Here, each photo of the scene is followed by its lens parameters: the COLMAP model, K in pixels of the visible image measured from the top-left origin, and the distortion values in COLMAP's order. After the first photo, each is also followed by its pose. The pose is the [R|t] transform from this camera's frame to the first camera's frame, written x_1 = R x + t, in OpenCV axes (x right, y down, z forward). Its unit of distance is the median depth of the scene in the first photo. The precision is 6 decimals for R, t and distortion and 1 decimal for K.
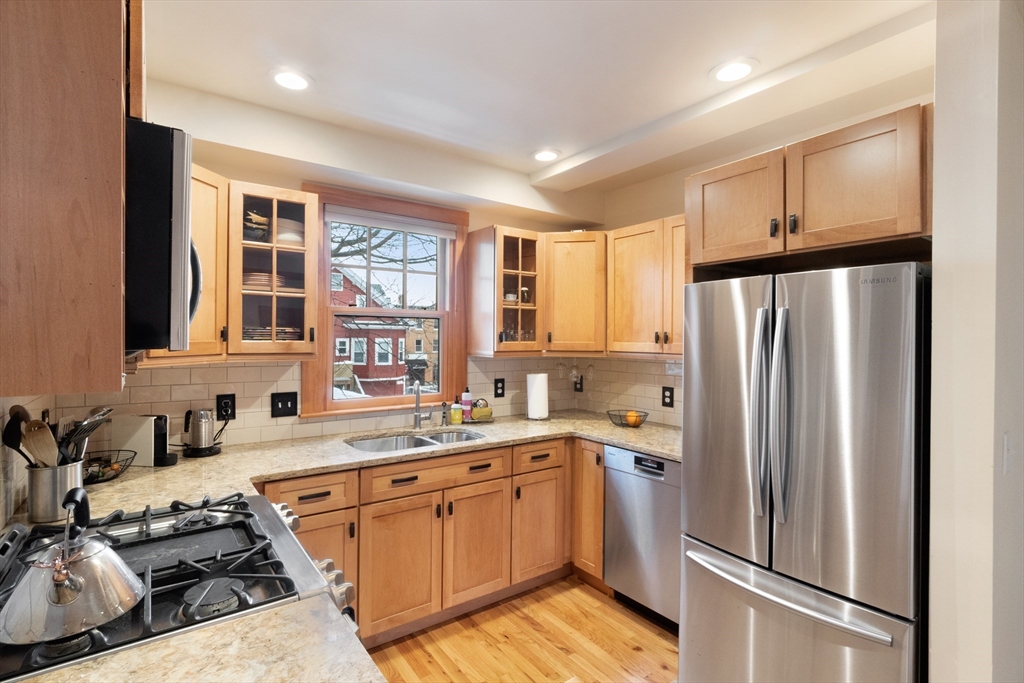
lens RADIAL K [[478.1, 0, 500.1], [0, 478.1, 334.8], [0, 0, 1]] dist [-0.010827, -0.000071]
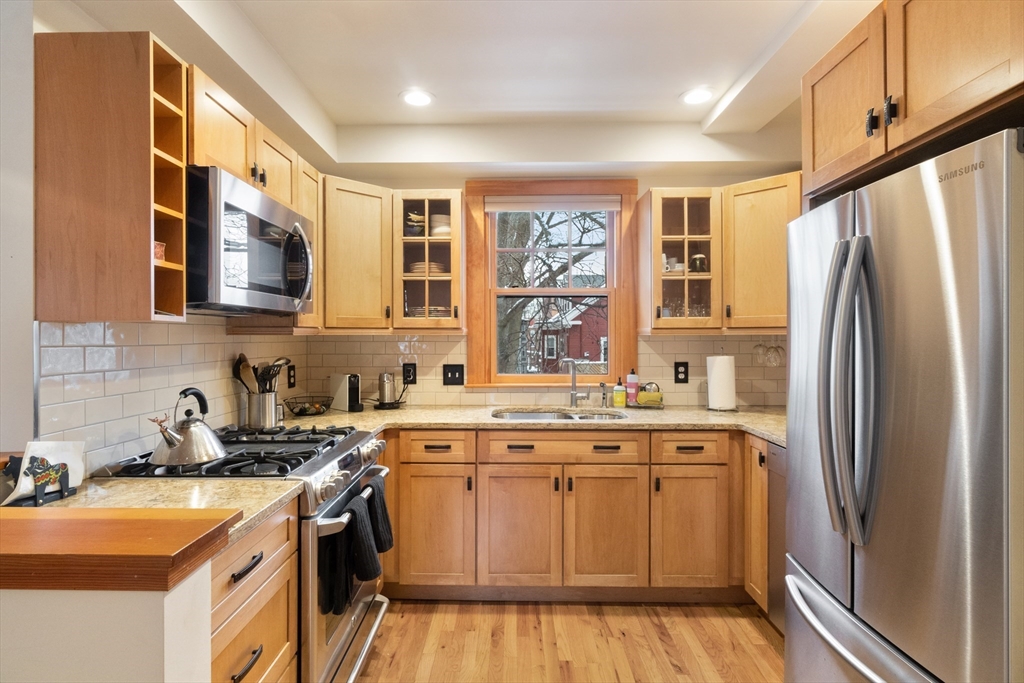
lens RADIAL K [[516.1, 0, 499.8], [0, 516.1, 330.9], [0, 0, 1]] dist [-0.002323, -0.000206]
pose [[0.808311, -0.014214, -0.588584, 0.372911], [0.011516, 0.999899, -0.008332, 0.050382], [0.588643, -0.000044, 0.808393, 0.051523]]
